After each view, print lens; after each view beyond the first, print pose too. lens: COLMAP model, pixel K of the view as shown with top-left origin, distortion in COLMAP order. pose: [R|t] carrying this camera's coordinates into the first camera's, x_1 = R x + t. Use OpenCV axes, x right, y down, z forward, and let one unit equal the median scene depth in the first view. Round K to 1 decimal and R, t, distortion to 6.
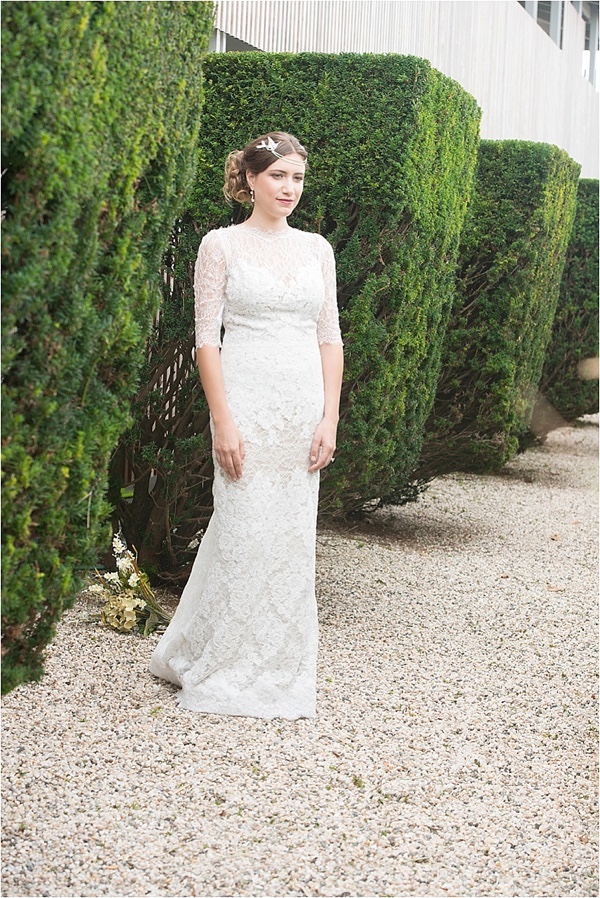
lens RADIAL K [[1813.4, 0, 300.0], [0, 1813.4, 449.0], [0, 0, 1]] dist [-0.081844, -0.058696]
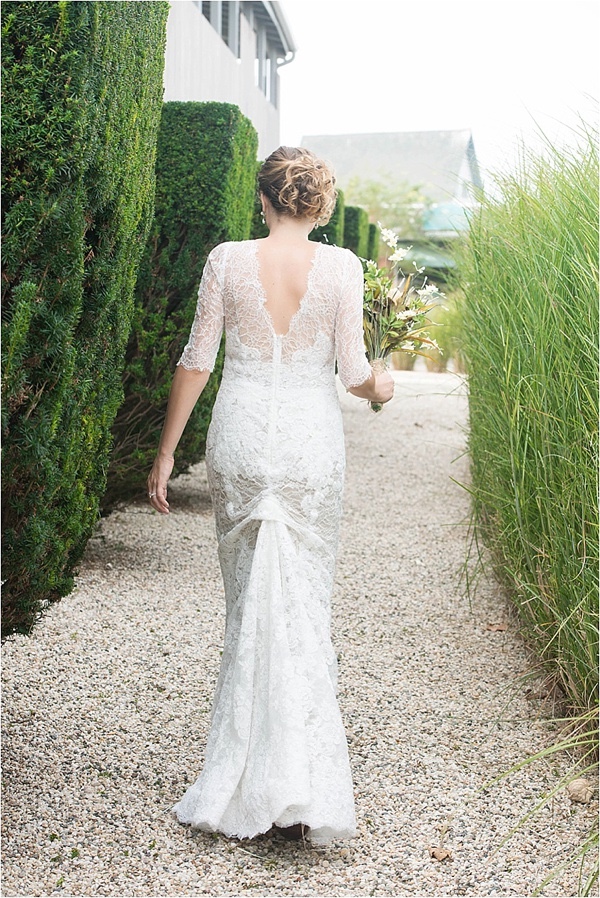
lens RADIAL K [[1813.4, 0, 300.0], [0, 1813.4, 449.0], [0, 0, 1]] dist [-0.081844, -0.058696]
pose [[0.978907, -0.050348, 0.198005, -0.145862], [0.049809, 0.998729, 0.007706, 0.012089], [-0.198142, 0.002319, 0.980171, -0.223817]]
